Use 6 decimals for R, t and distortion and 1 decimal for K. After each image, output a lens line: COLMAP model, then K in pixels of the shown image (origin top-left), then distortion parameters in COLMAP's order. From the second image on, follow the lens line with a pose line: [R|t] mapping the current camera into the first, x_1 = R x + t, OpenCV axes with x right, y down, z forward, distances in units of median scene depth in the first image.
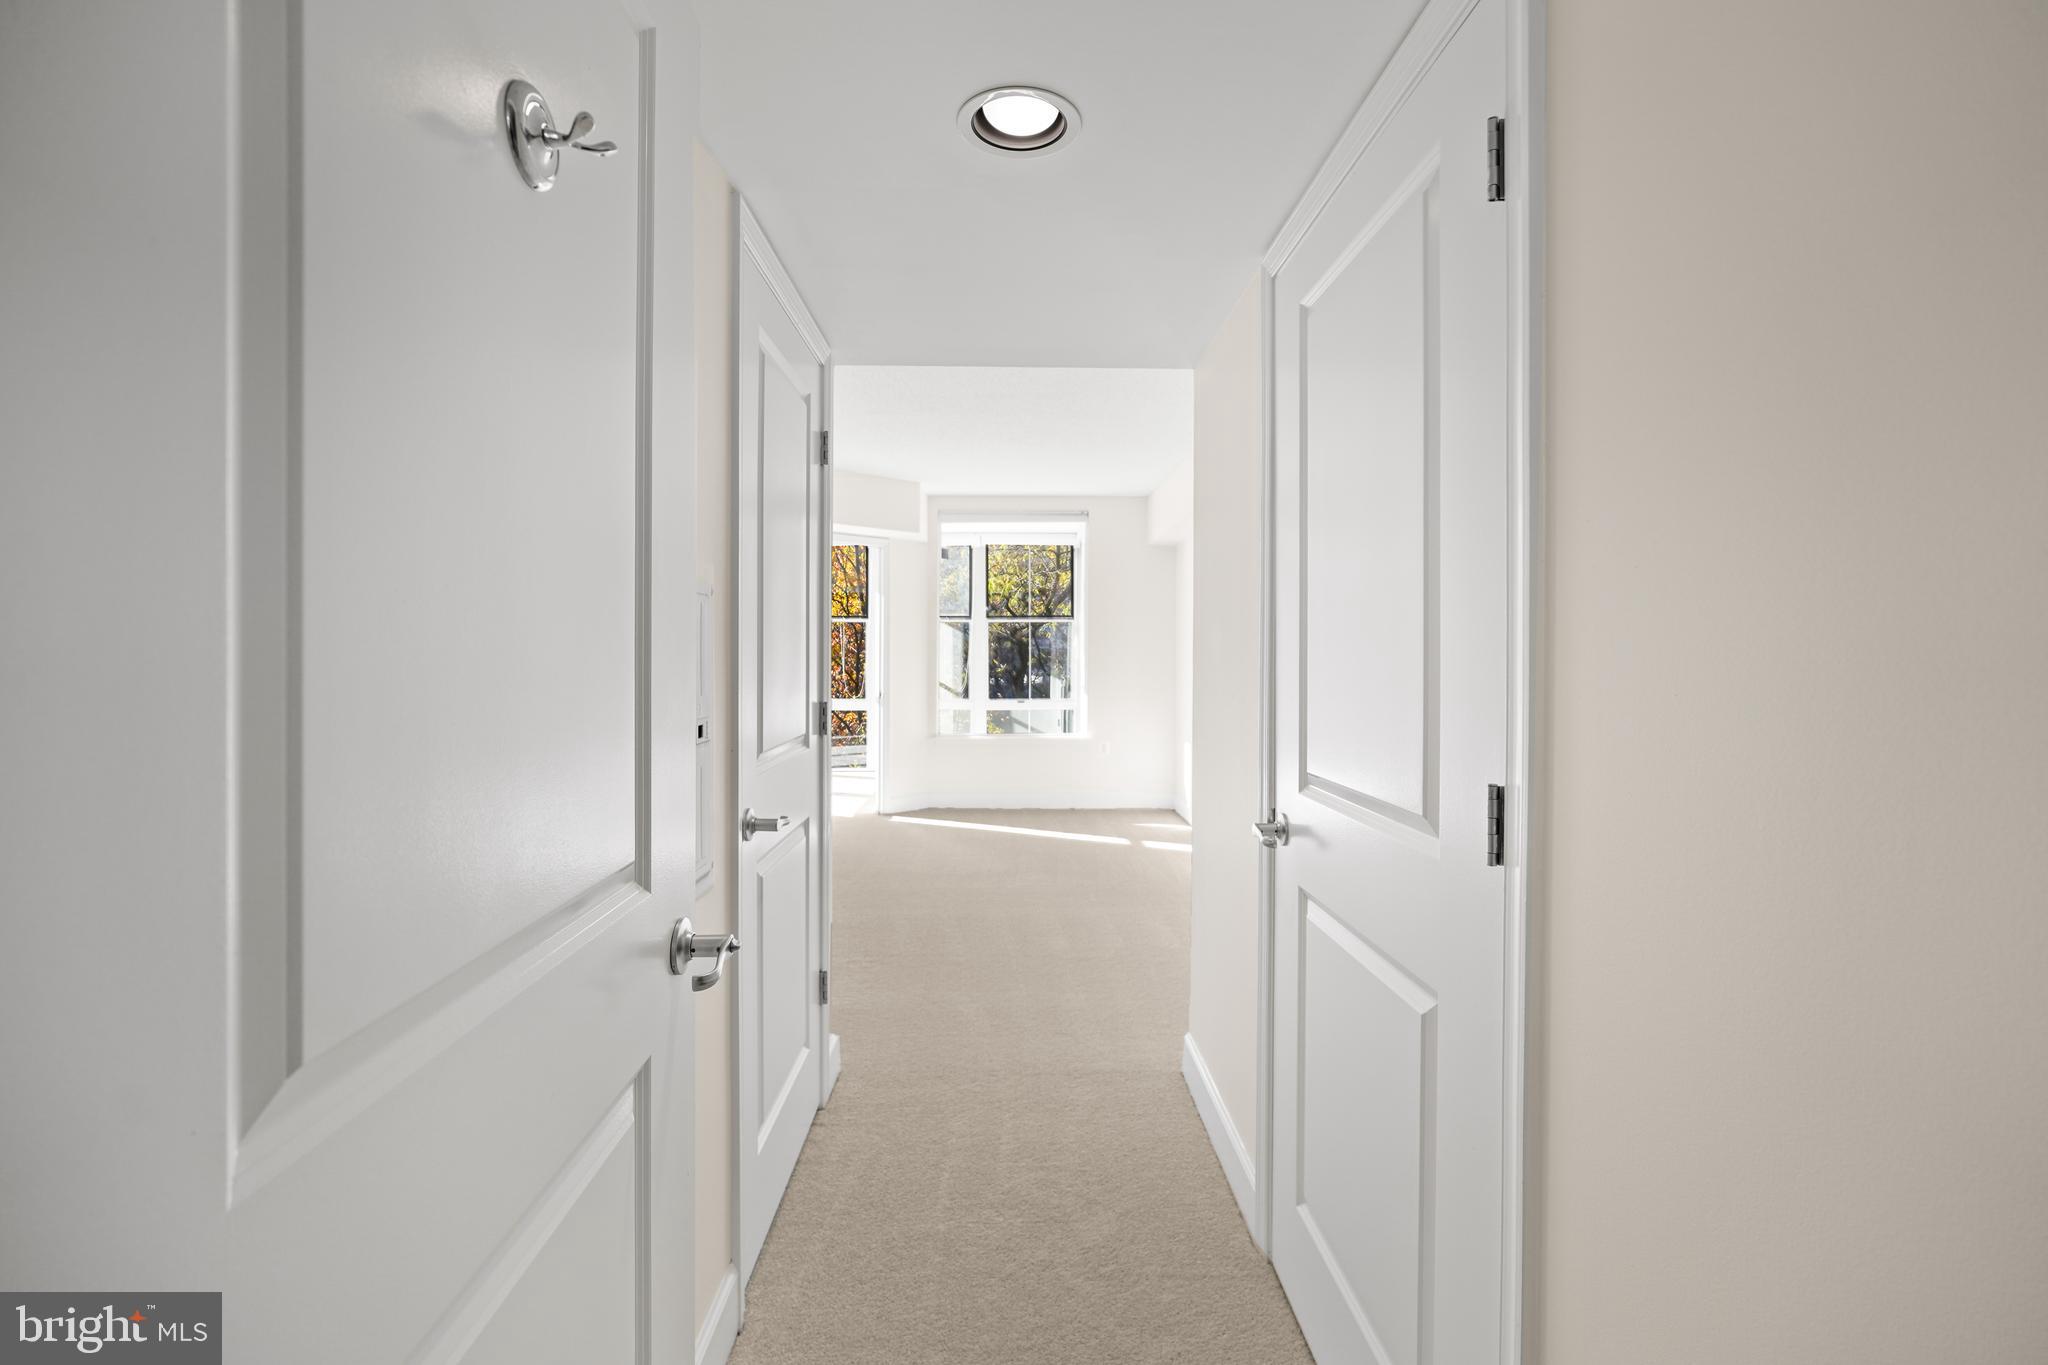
lens RADIAL K [[904.4, 0, 1051.4], [0, 904.4, 645.4], [0, 0, 1]] dist [-0.032479, 0.000112]
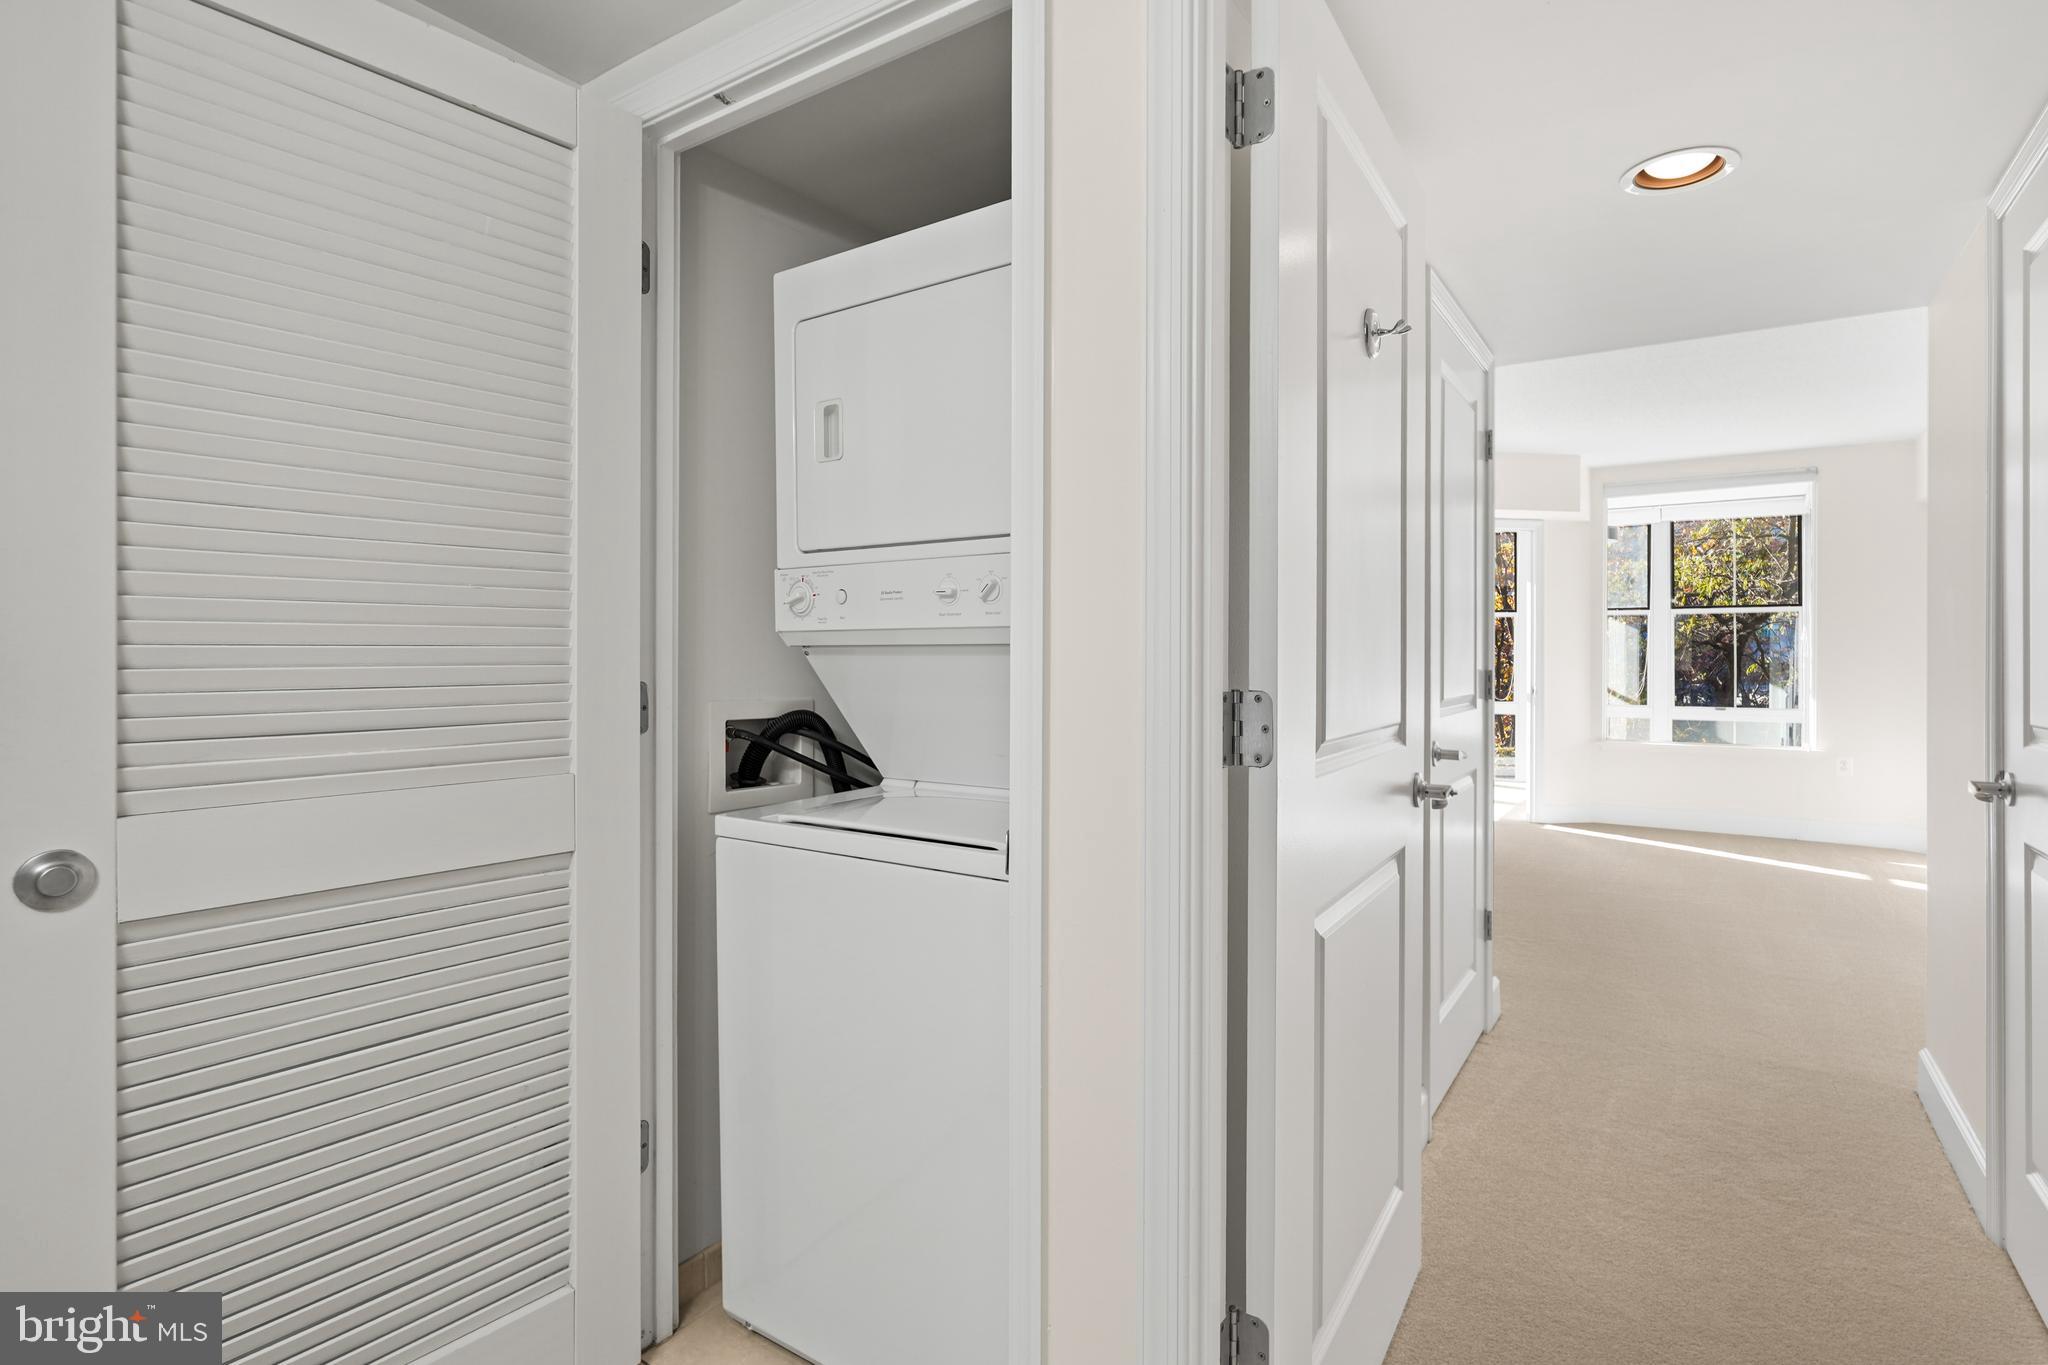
lens RADIAL K [[1005.8, 0, 1027.2], [0, 1005.8, 639.7], [0, 0, 1]] dist [-0.014352, 0.007241]
pose [[0.798051, -0.004248, -0.602575, 0.042080], [-0.002403, 0.999945, -0.010233, 0.039072], [0.602586, 0.009614, 0.797996, -0.347039]]
